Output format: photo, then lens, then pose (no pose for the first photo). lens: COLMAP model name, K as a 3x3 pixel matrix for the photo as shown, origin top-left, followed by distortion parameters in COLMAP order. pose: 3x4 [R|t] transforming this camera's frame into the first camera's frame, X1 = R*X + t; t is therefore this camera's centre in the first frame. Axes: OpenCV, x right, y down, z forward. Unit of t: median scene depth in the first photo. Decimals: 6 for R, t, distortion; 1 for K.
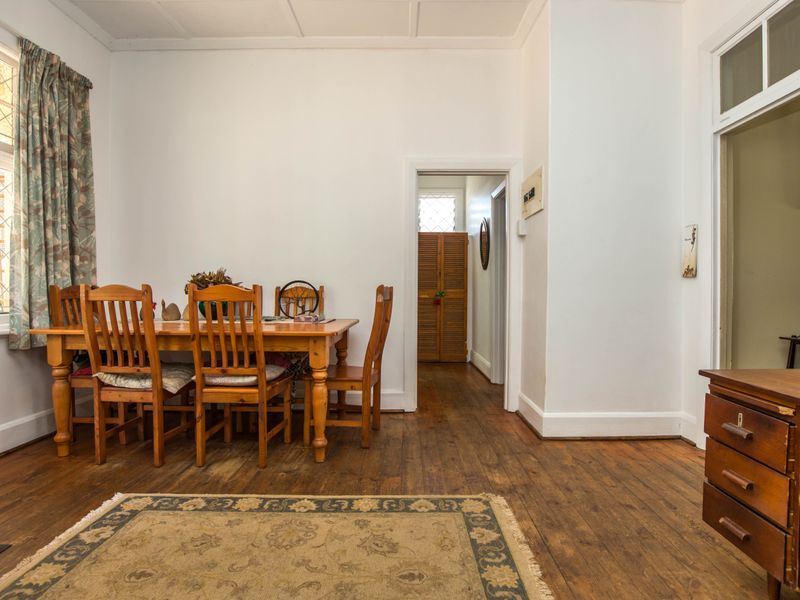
lens RADIAL K [[420.3, 0, 406.5], [0, 420.3, 296.8], [0, 0, 1]] dist [-0.029024, 0.001155]
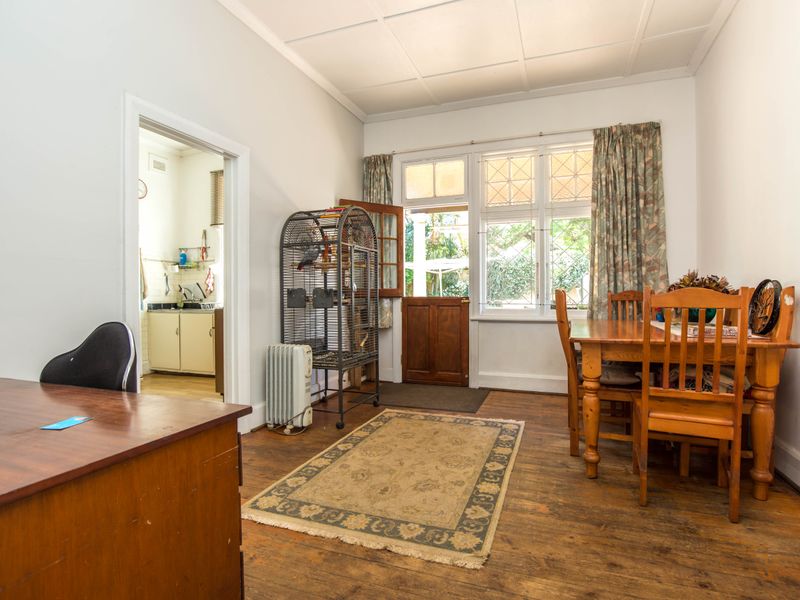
lens RADIAL K [[422.1, 0, 410.2], [0, 422.1, 298.0], [0, 0, 1]] dist [-0.025823, 0.000746]
pose [[-0.348494, 0.007024, -0.937285, 0.999431], [-0.009985, 0.999887, 0.011206, -0.016802], [0.937258, 0.013264, -0.348384, 1.166082]]
